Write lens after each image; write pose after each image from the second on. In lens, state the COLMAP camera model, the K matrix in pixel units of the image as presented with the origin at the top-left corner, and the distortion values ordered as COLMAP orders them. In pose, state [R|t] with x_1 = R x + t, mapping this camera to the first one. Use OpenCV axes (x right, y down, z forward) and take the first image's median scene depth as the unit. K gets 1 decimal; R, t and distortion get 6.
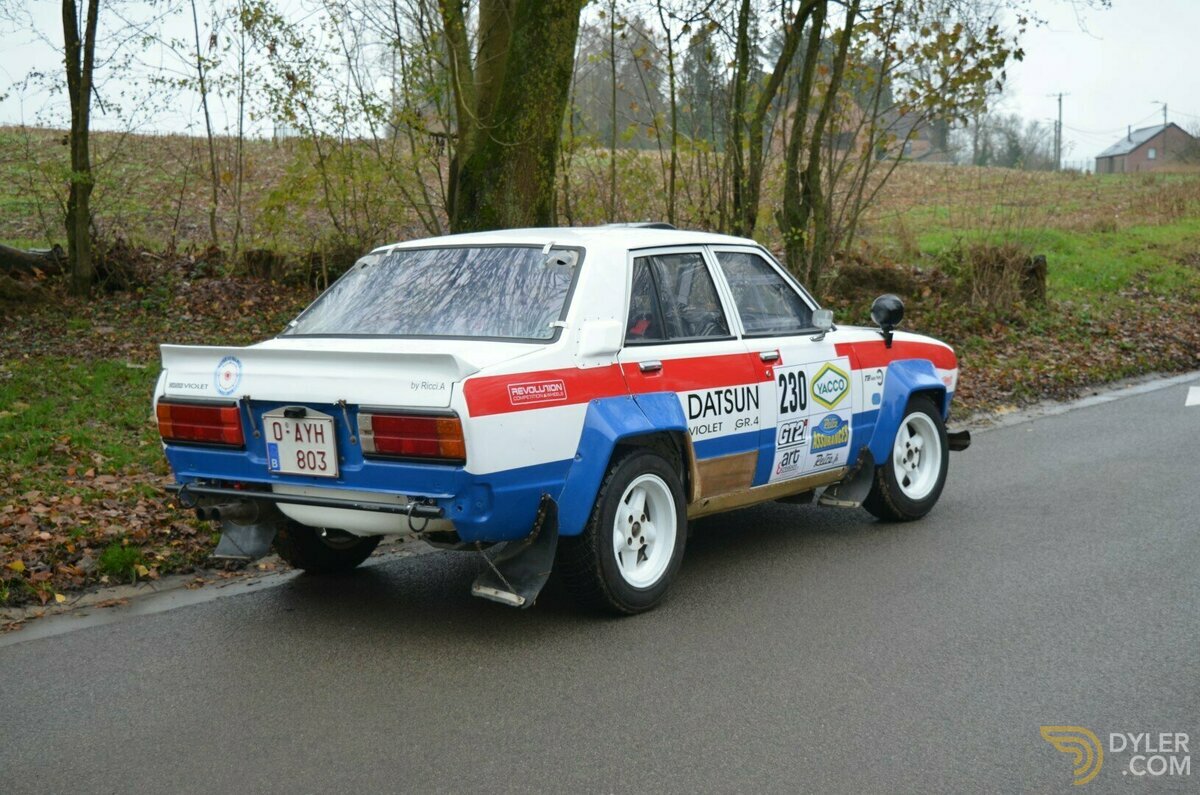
lens RADIAL K [[1794.0, 0, 600.6], [0, 1794.0, 397.7], [0, 0, 1]] dist [-0.030440, 0.000000]
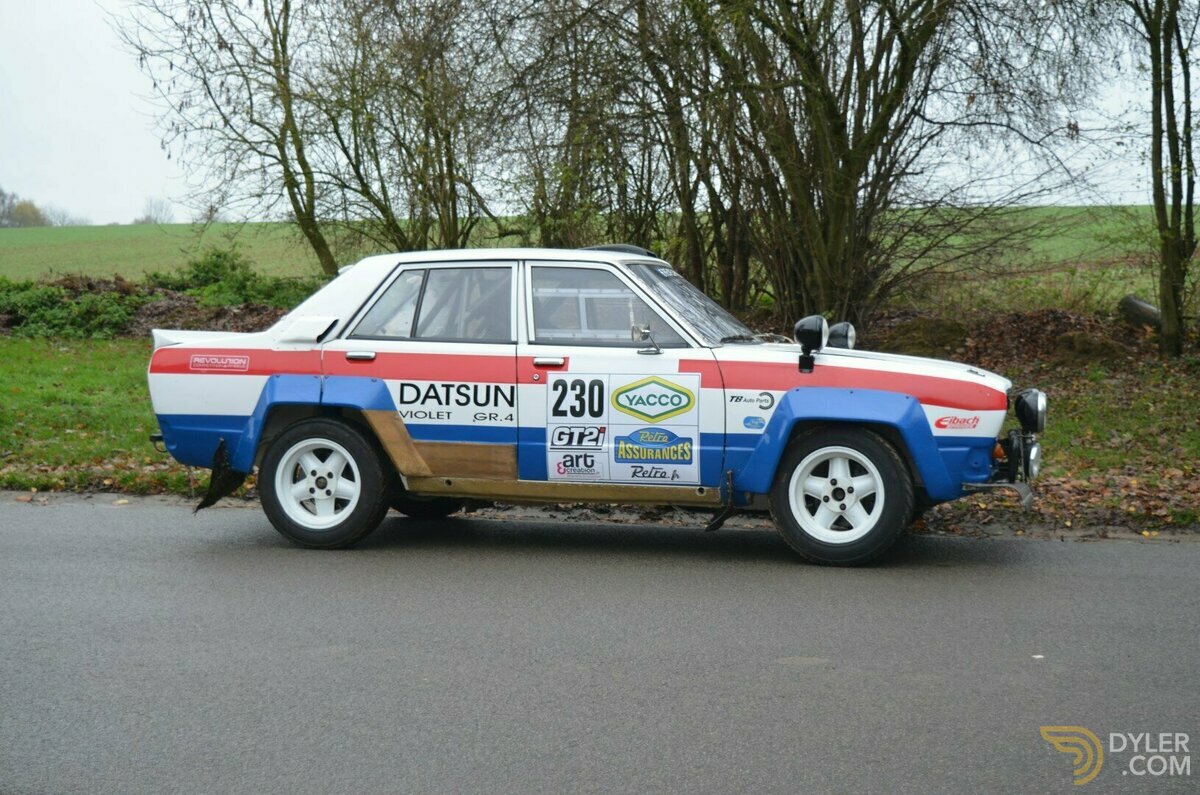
lens RADIAL K [[1794.0, 0, 600.5], [0, 1794.0, 396.1], [0, 0, 1]] dist [-0.030440, 0.000000]
pose [[0.349664, 0.030884, -0.936366, 1.123775], [-0.100484, 0.994928, -0.004708, -0.000683], [0.931471, 0.095736, 0.350994, 0.656652]]
